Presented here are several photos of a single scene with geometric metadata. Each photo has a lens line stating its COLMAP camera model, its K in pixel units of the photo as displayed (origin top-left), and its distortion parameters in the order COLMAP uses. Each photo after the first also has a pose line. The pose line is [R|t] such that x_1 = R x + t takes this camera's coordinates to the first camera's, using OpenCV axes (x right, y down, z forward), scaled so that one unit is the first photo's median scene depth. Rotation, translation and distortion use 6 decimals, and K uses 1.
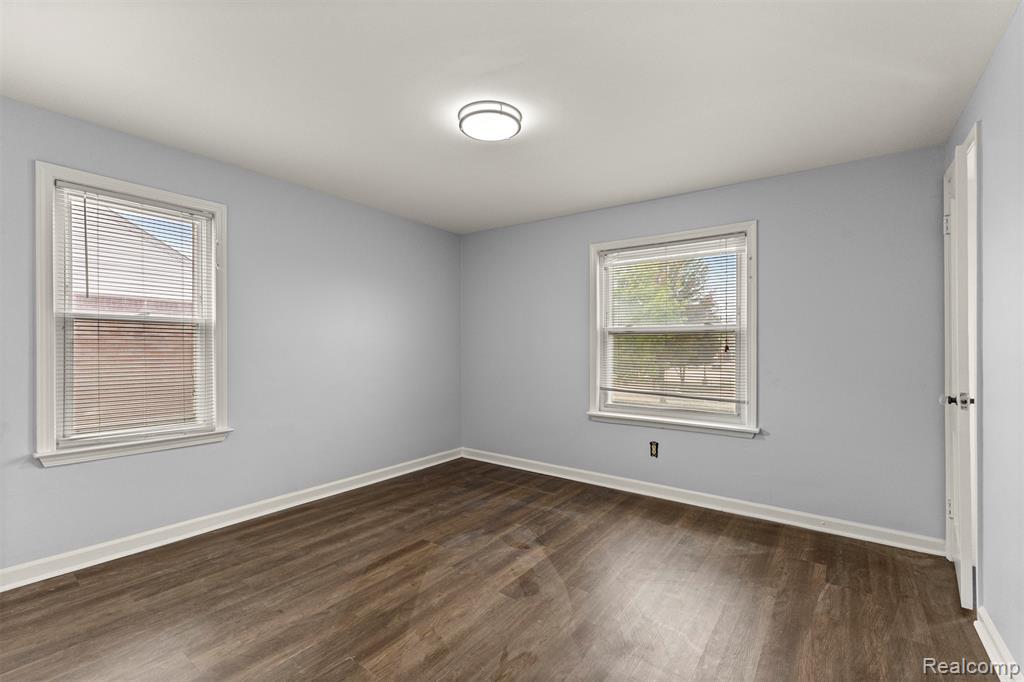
lens RADIAL K [[440.4, 0, 512.0], [0, 440.4, 329.1], [0, 0, 1]] dist [0.005042, 0.000254]
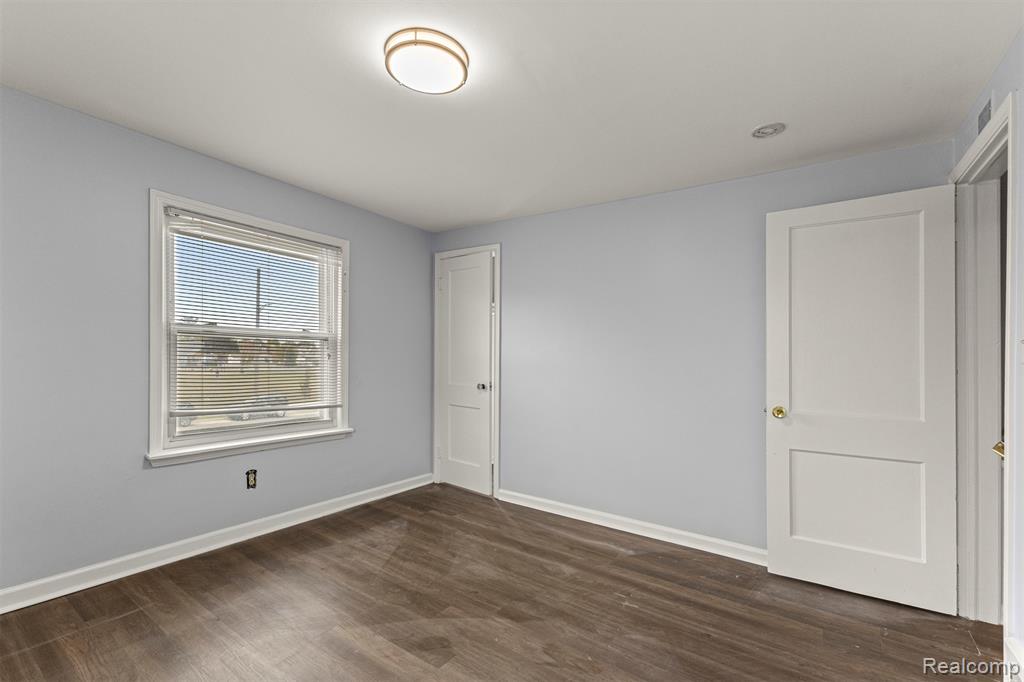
lens RADIAL K [[437.3, 0, 512.2], [0, 437.3, 336.5], [0, 0, 1]] dist [0.002653, 0.000163]
pose [[-0.031826, 0.054694, 0.997996, -0.577583], [-0.061982, 0.996472, -0.056587, 0.031598], [-0.997570, -0.063658, -0.028324, 0.639630]]
